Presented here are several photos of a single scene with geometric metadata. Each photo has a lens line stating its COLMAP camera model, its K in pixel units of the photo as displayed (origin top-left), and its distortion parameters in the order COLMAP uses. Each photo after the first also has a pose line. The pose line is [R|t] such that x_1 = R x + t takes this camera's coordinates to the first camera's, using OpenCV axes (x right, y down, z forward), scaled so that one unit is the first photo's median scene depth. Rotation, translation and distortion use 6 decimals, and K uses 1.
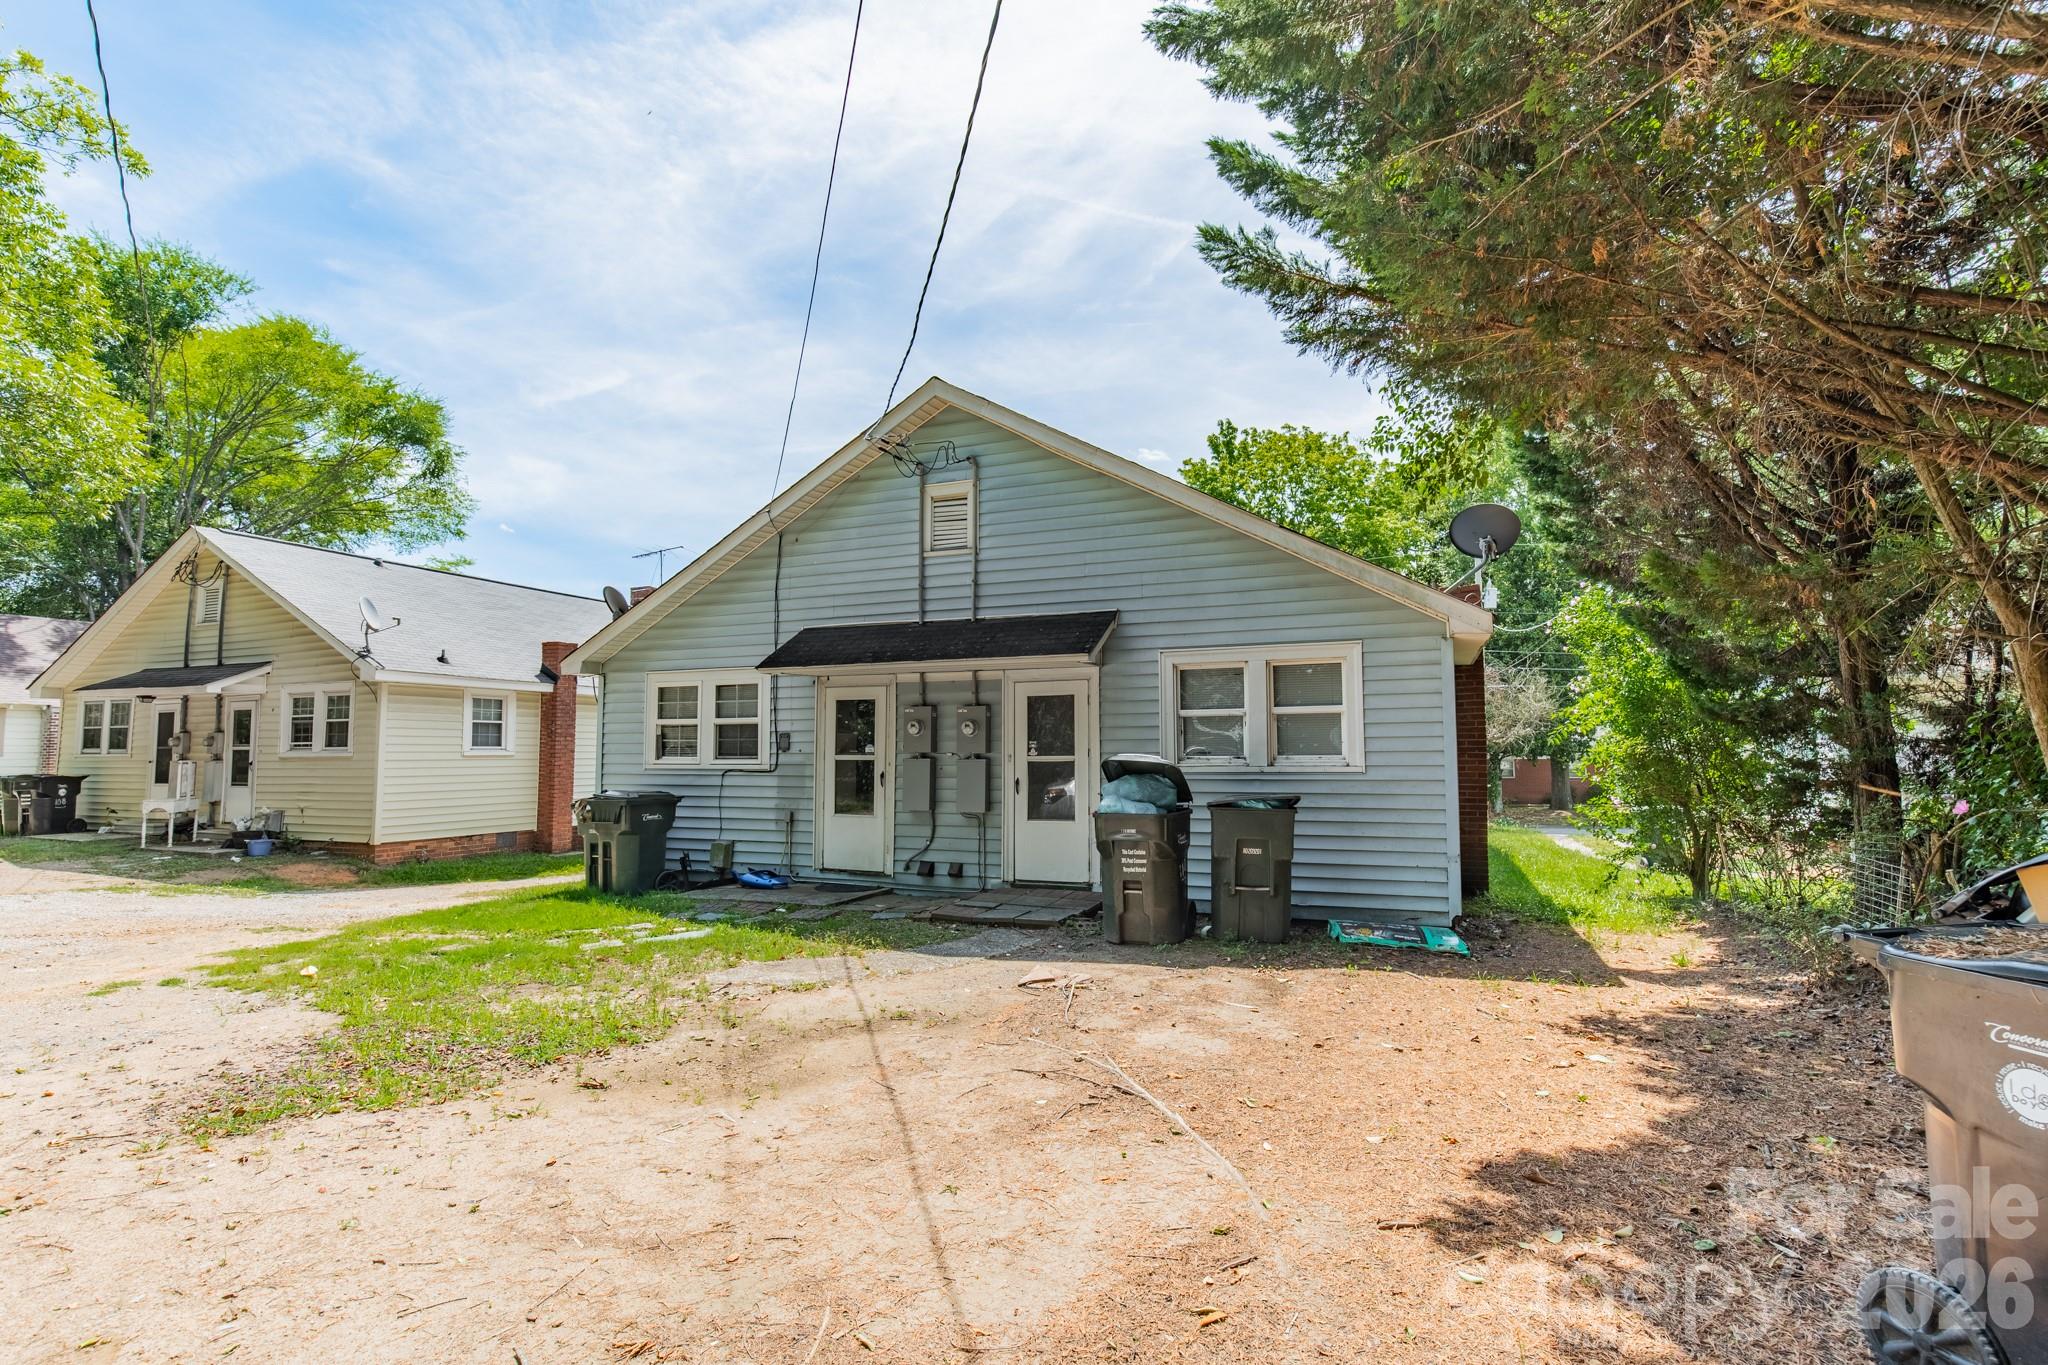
lens RADIAL K [[956.9, 0, 1010.6], [0, 956.9, 690.0], [0, 0, 1]] dist [0.001203, 0.000402]
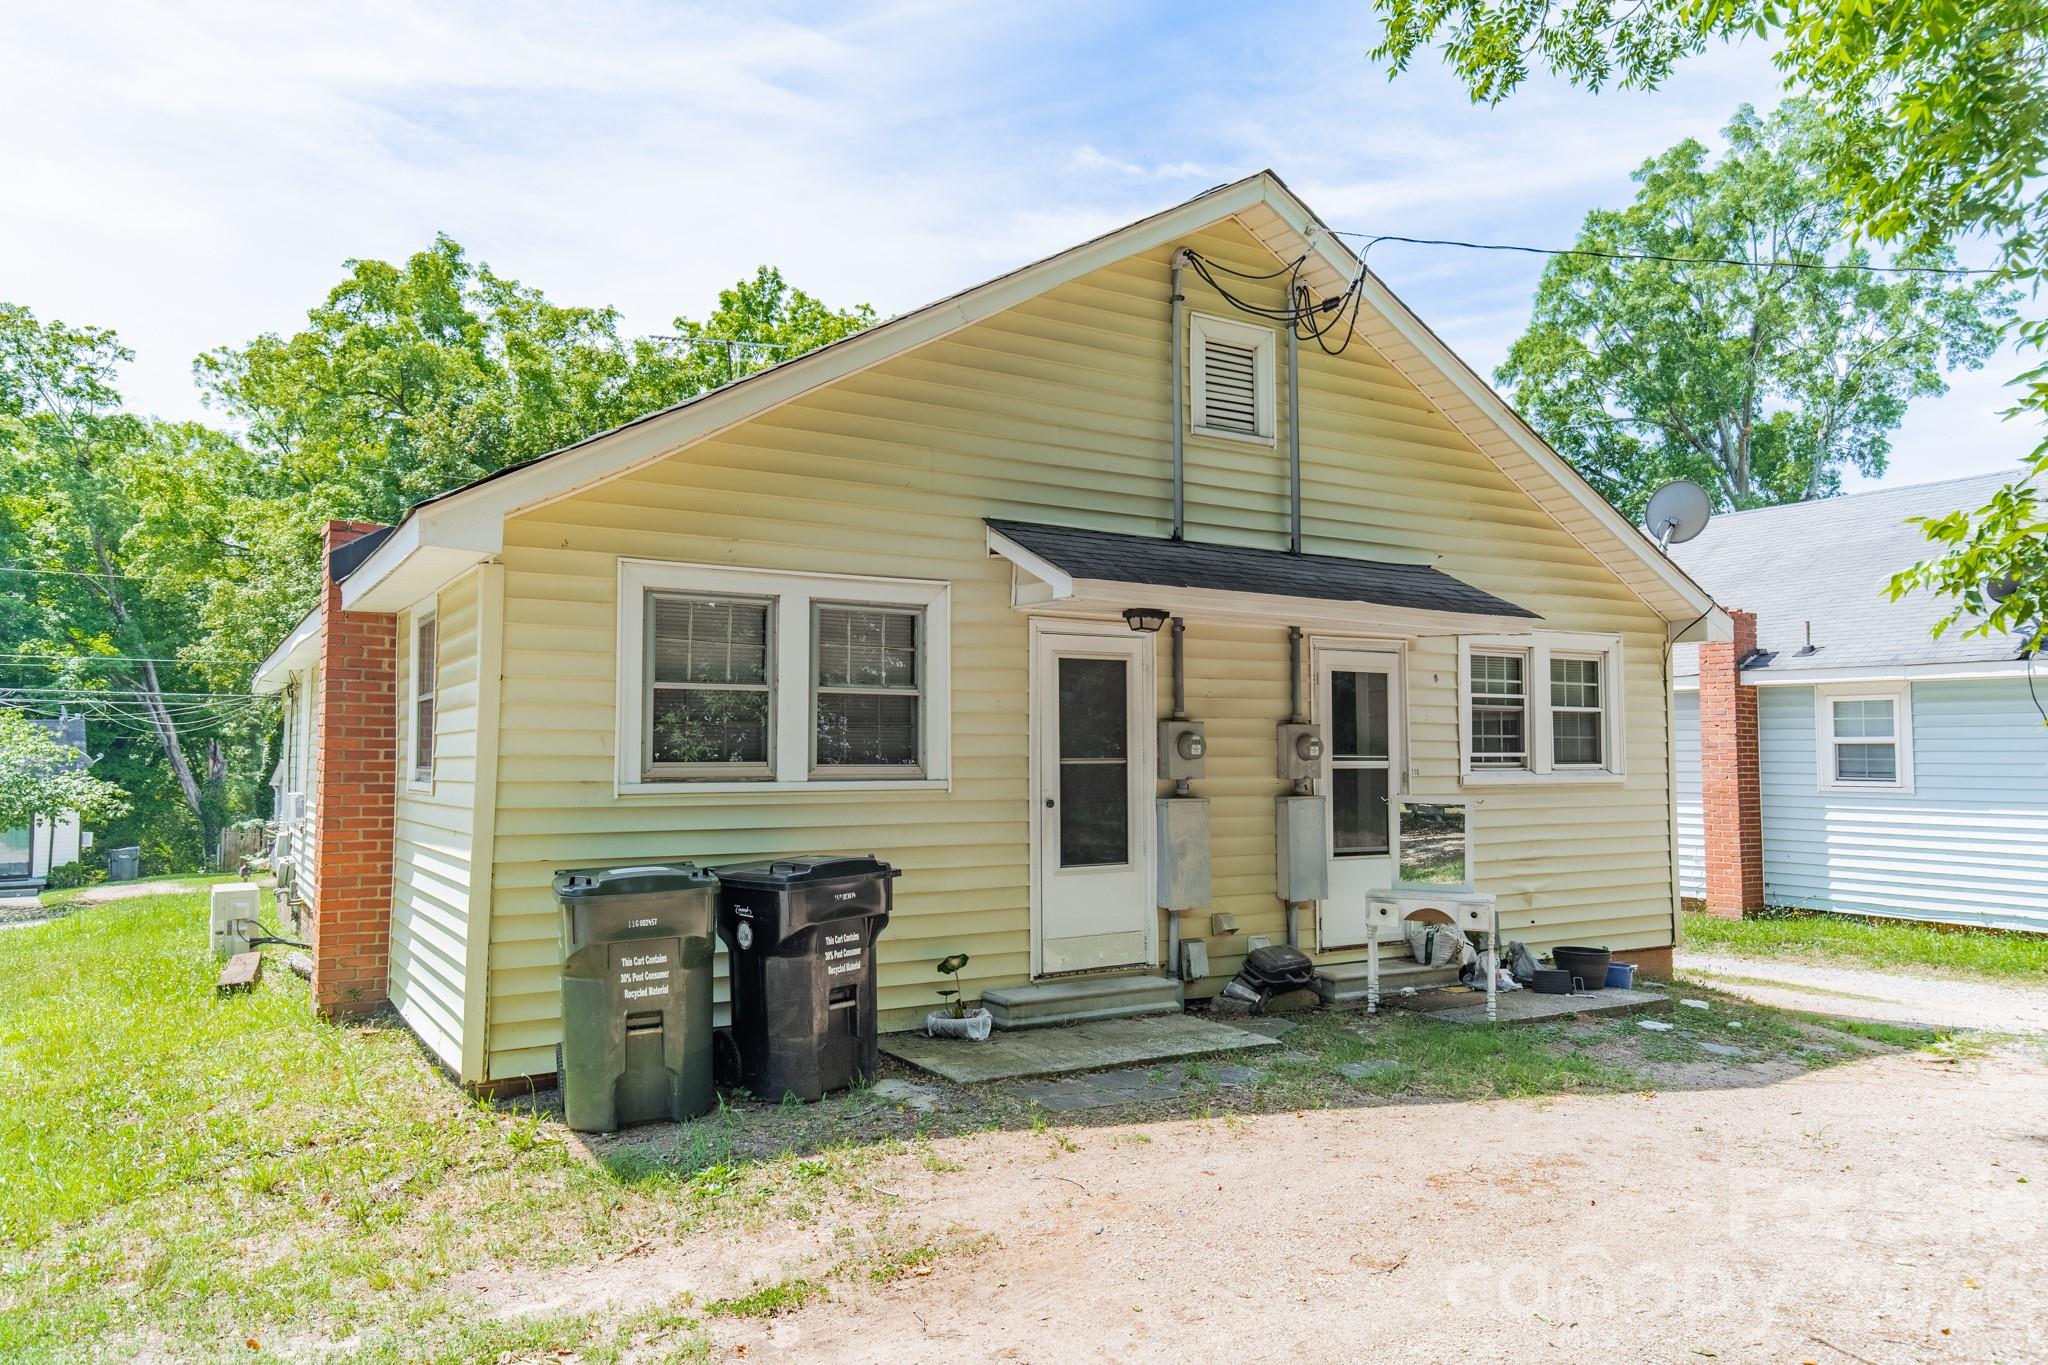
lens RADIAL K [[1474.1, 0, 1023.3], [0, 1474.1, 687.4], [0, 0, 1]] dist [0.046595, 0.000453]
pose [[0.572890, 0.048555, 0.818193, -1.909448], [-0.054548, 0.998289, -0.021048, 0.066493], [-0.817815, -0.032573, 0.574558, 1.019690]]
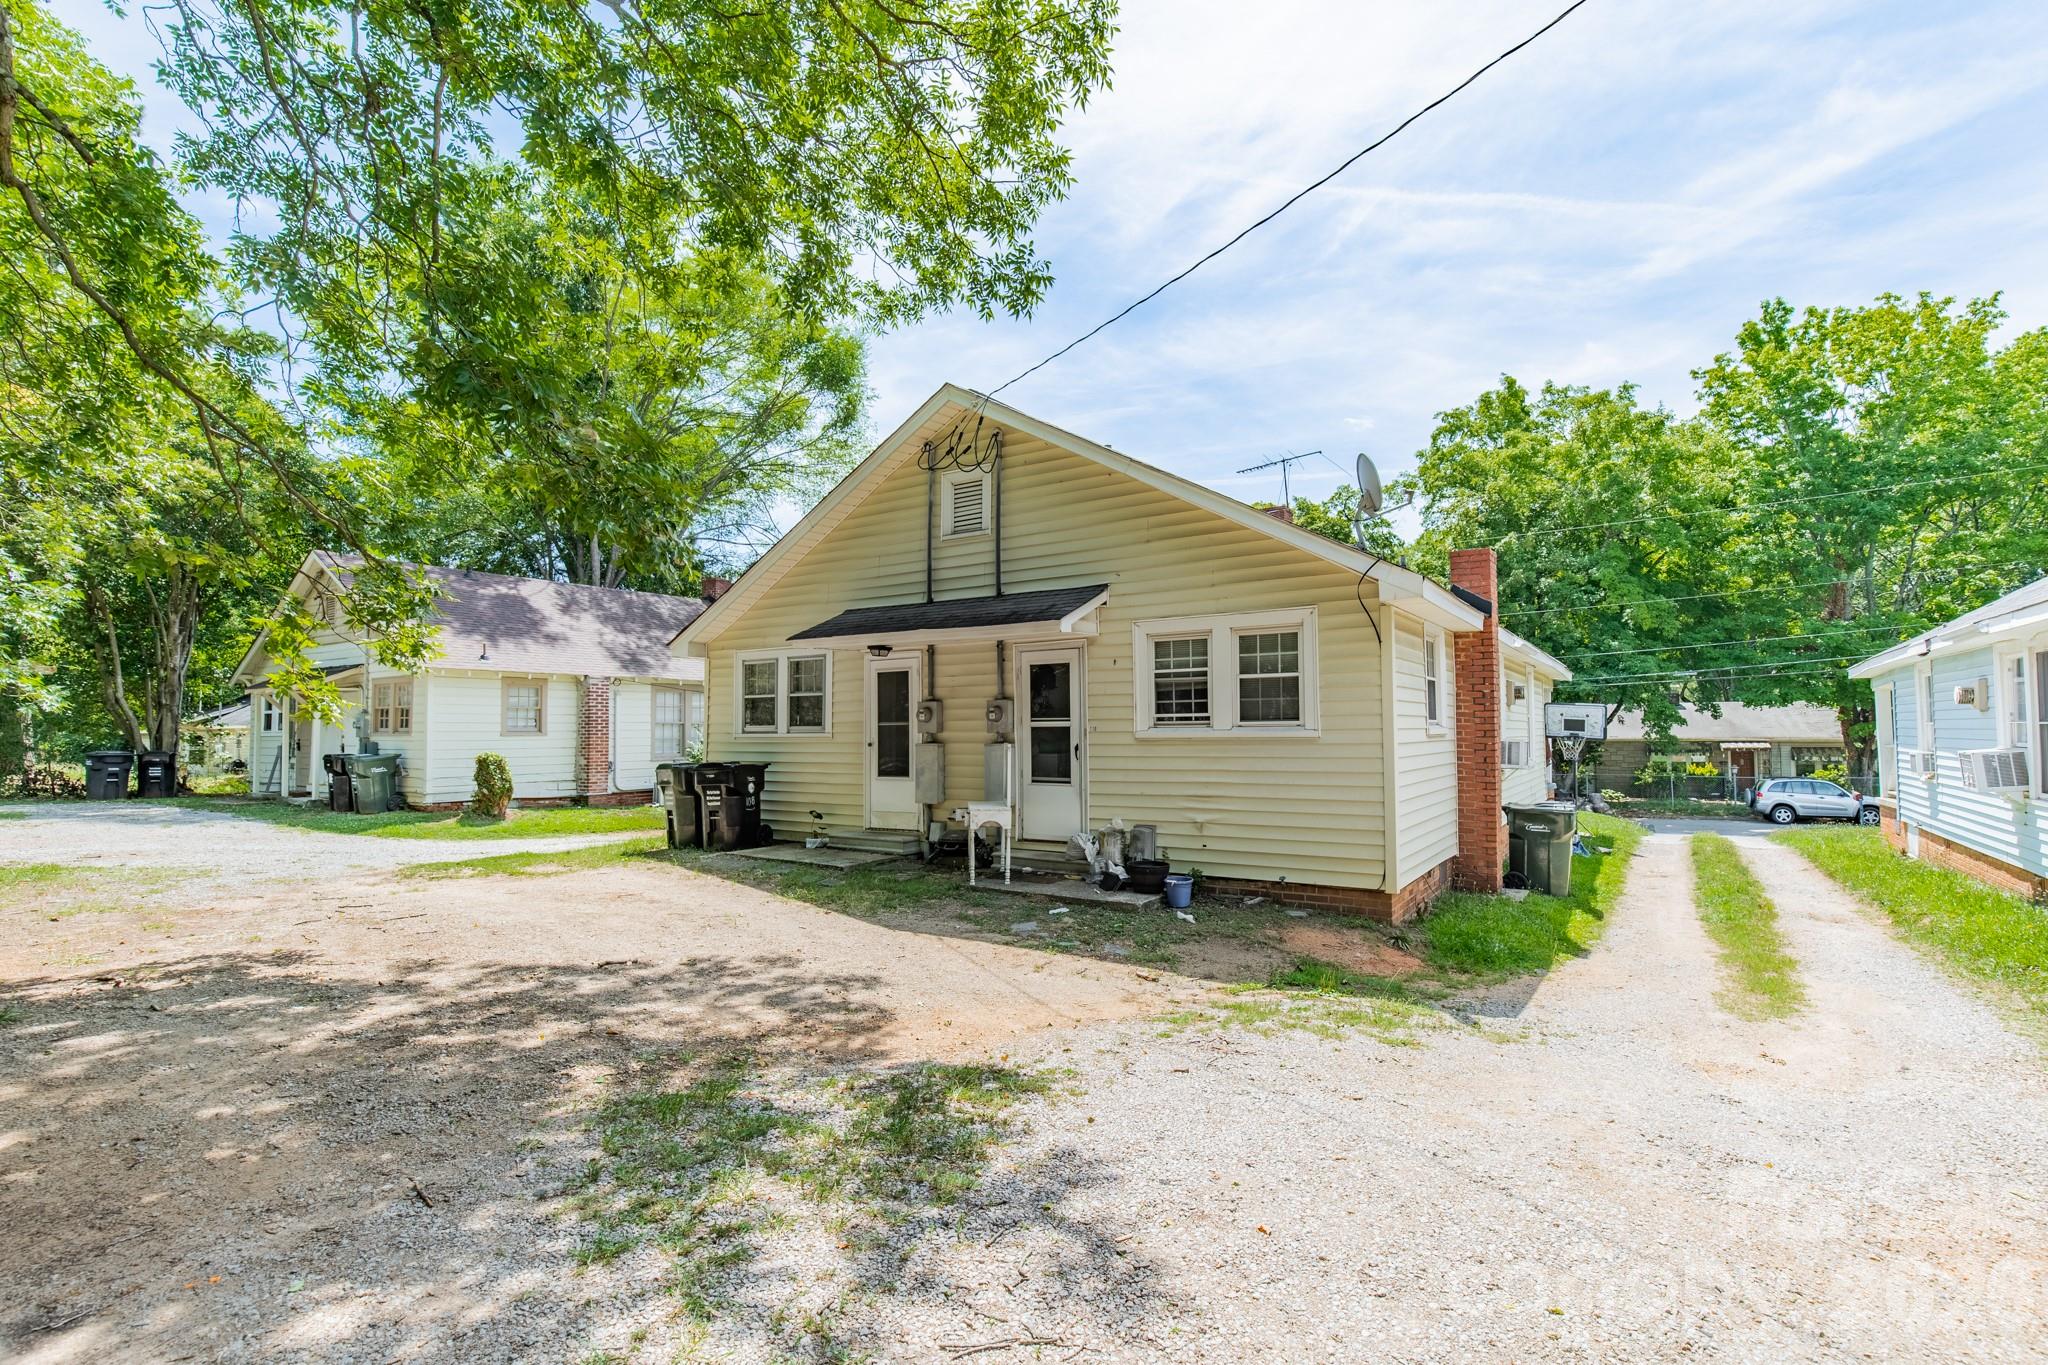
lens RADIAL K [[926.1, 0, 1031.2], [0, 926.1, 672.8], [0, 0, 1]] dist [0.002425, 0.000304]
pose [[0.982703, -0.014956, -0.184585, -0.949962], [0.016599, 0.999835, 0.007360, 0.030047], [0.184444, -0.010297, 0.982789, 0.534604]]
